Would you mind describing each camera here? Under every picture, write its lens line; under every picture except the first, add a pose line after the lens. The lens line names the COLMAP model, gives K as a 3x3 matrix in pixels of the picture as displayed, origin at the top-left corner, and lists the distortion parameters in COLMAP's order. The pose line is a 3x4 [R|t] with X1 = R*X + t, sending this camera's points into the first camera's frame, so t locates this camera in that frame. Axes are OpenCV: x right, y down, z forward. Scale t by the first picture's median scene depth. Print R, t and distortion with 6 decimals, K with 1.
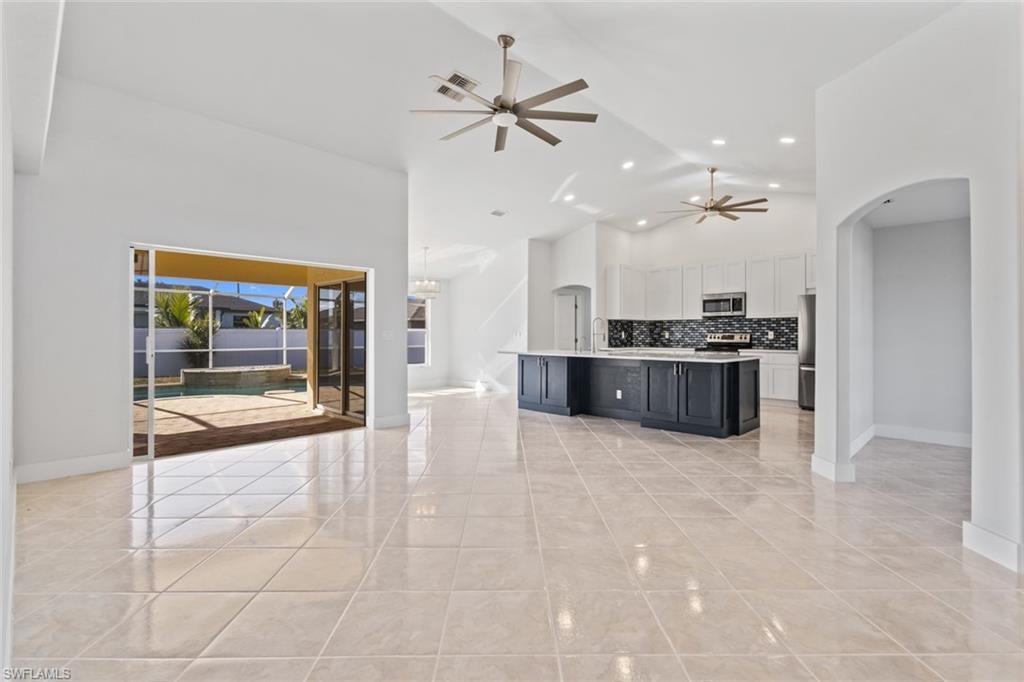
lens RADIAL K [[469.9, 0, 512.4], [0, 469.9, 331.7], [0, 0, 1]] dist [0.002276, 0.001198]
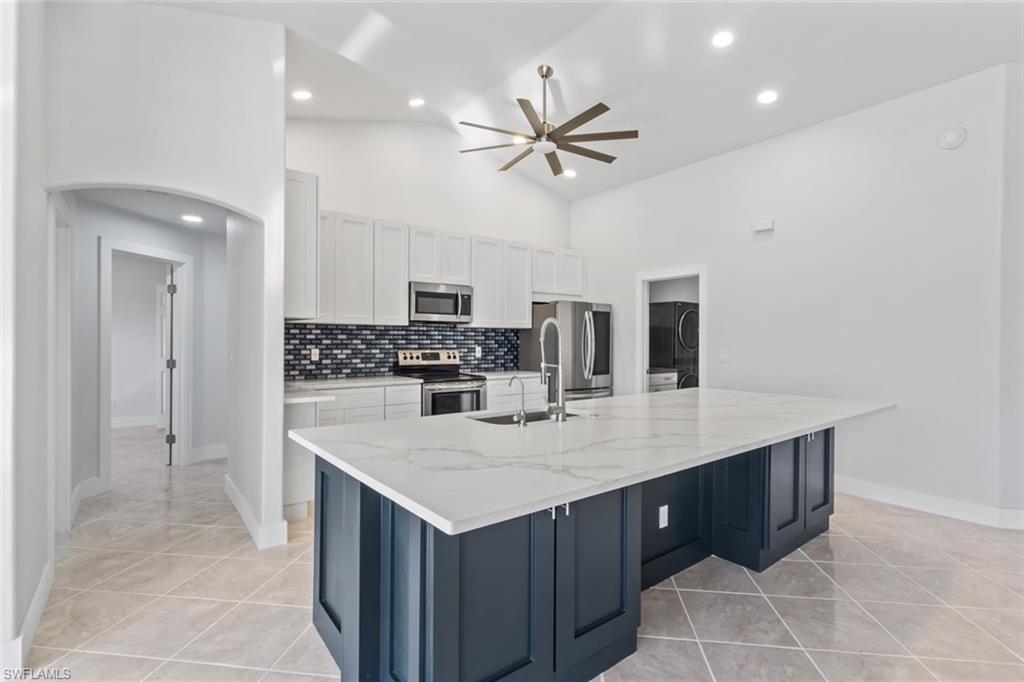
lens RADIAL K [[488.7, 0, 512.1], [0, 488.7, 347.0], [0, 0, 1]] dist [0.016078, 0.000114]
pose [[0.150304, -0.017135, 0.988491, -0.153338], [-0.013010, 0.999729, 0.019308, -0.014065], [-0.988554, -0.015762, 0.150040, 0.794792]]
